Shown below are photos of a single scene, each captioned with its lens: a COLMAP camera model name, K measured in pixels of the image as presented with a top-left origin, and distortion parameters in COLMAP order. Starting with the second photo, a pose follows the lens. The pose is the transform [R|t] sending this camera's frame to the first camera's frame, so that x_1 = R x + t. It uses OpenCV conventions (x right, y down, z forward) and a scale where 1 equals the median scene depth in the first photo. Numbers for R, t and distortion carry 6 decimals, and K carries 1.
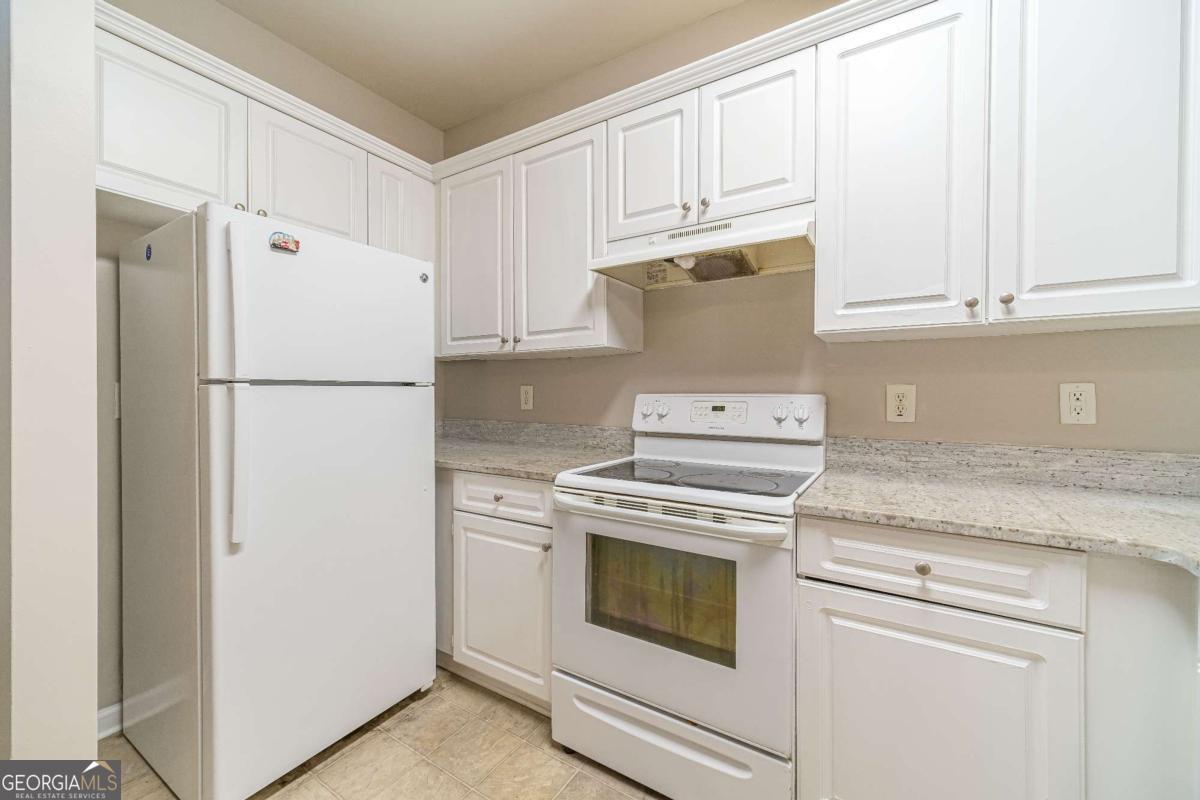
lens RADIAL K [[467.1, 0, 606.3], [0, 467.1, 395.8], [0, 0, 1]] dist [0.007829, -0.000256]
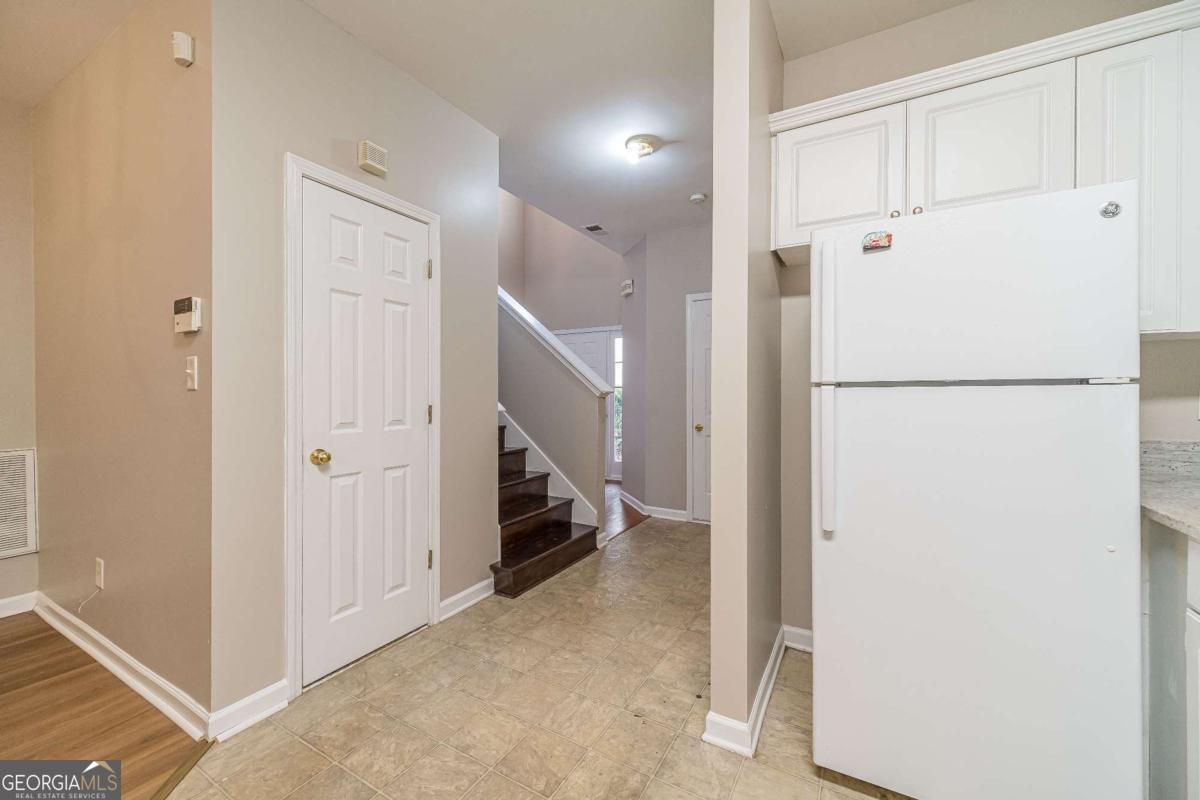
lens RADIAL K [[471.7, 0, 607.0], [0, 471.7, 395.6], [0, 0, 1]] dist [0.004785, -0.000118]
pose [[0.042931, 0.000434, -0.999078, 0.232344], [-0.008696, 0.999962, 0.000061, 0.000150], [0.999040, 0.008685, 0.042933, 0.336286]]
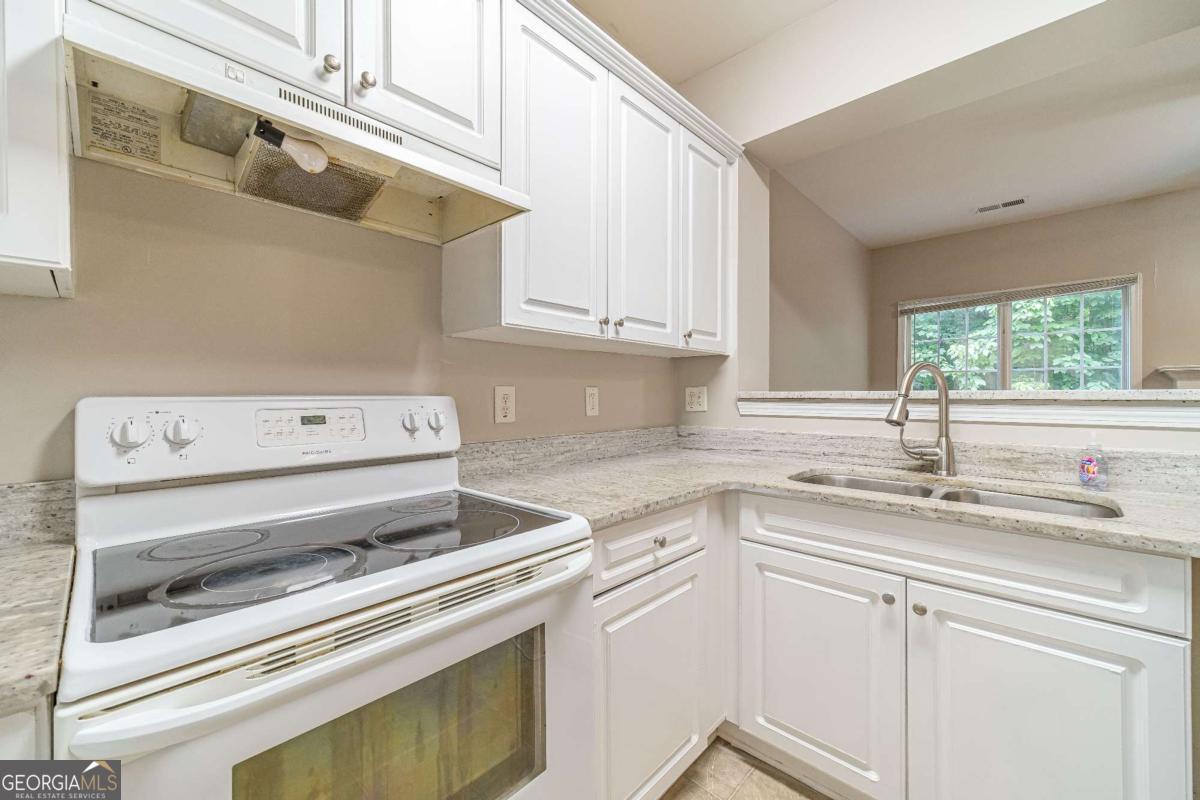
lens RADIAL K [[469.8, 0, 605.8], [0, 469.8, 395.6], [0, 0, 1]] dist [0.005200, 0.000021]
pose [[0.190480, -0.003346, 0.981685, -0.331982], [0.007824, 0.999968, 0.001890, -0.003470], [-0.981660, 0.007321, 0.190500, 0.585129]]
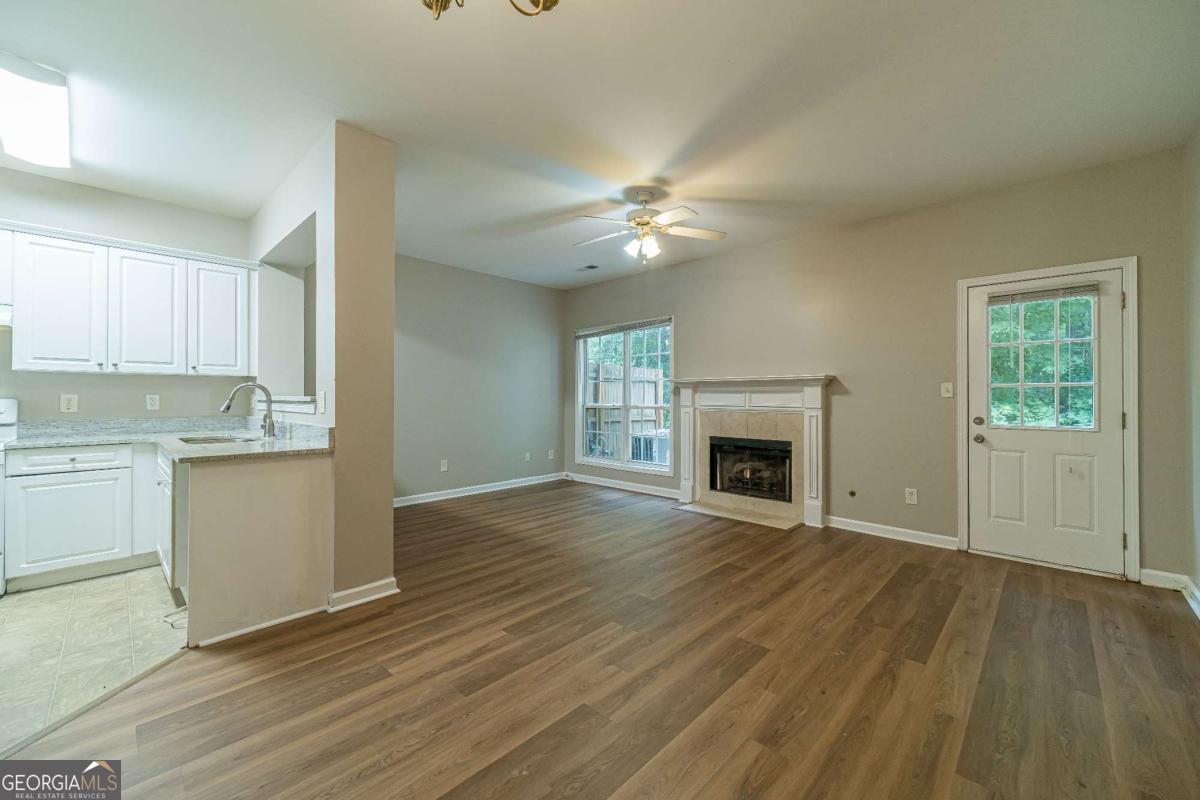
lens RADIAL K [[469.8, 0, 605.8], [0, 469.8, 395.6], [0, 0, 1]] dist [0.005200, 0.000021]
pose [[0.201446, 0.003338, 0.979494, -0.971195], [0.007655, 0.999958, -0.004982, 0.011307], [-0.979470, 0.008502, 0.201412, -1.795217]]
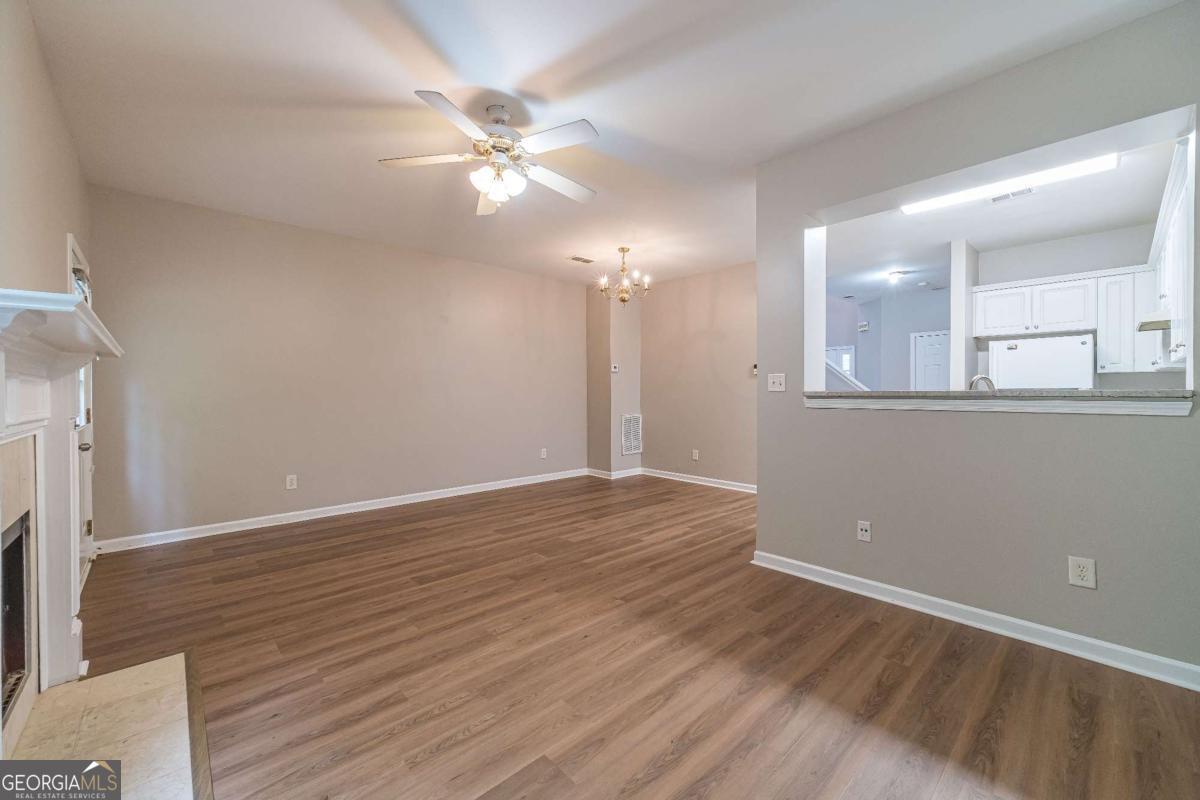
lens RADIAL K [[474.8, 0, 606.0], [0, 474.8, 395.8], [0, 0, 1]] dist [0.008773, -0.000070]
pose [[-0.256993, 0.006558, -0.966391, 2.763476], [-0.004523, 0.999958, 0.007988, 0.002886], [0.966403, 0.006424, -0.256953, -0.746352]]
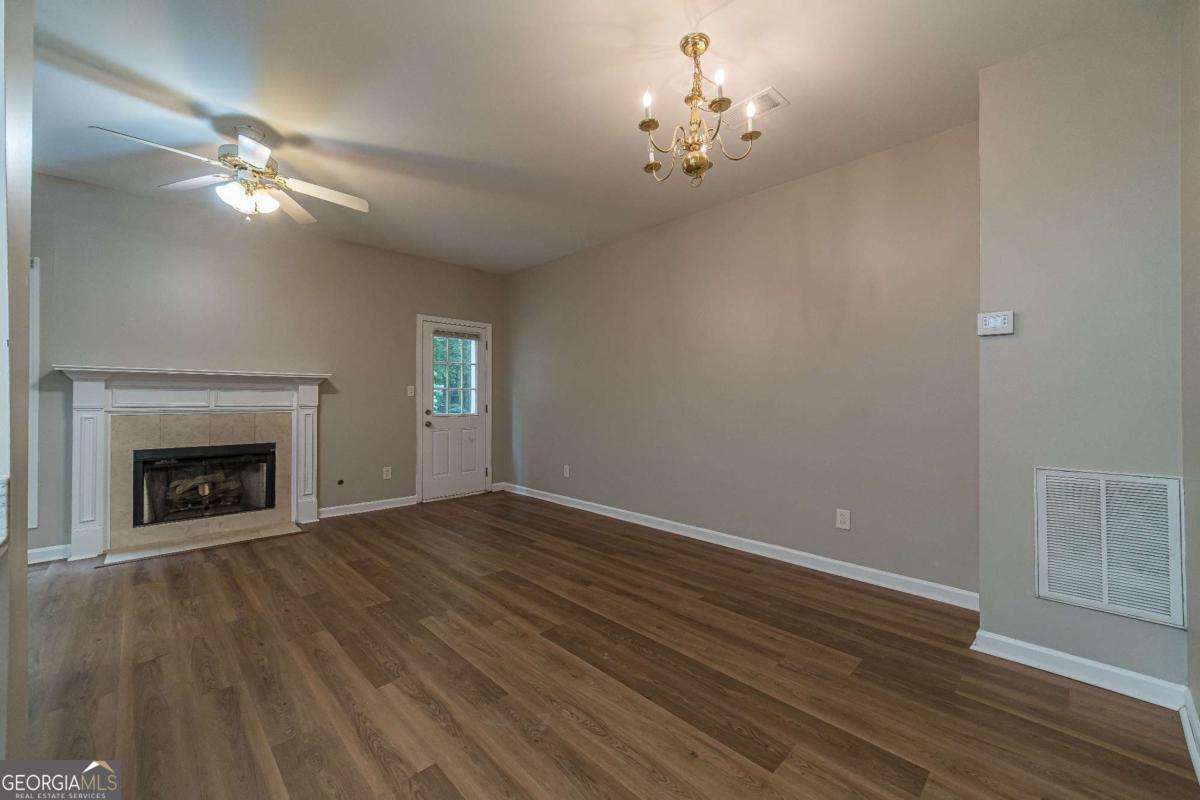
lens RADIAL K [[471.7, 0, 607.0], [0, 471.7, 395.6], [0, 0, 1]] dist [0.004785, -0.000118]
pose [[-0.973320, -0.002975, 0.229431, -0.408096], [-0.002162, 0.999990, 0.003797, 0.001350], [-0.229440, 0.003199, -0.973317, -0.140008]]
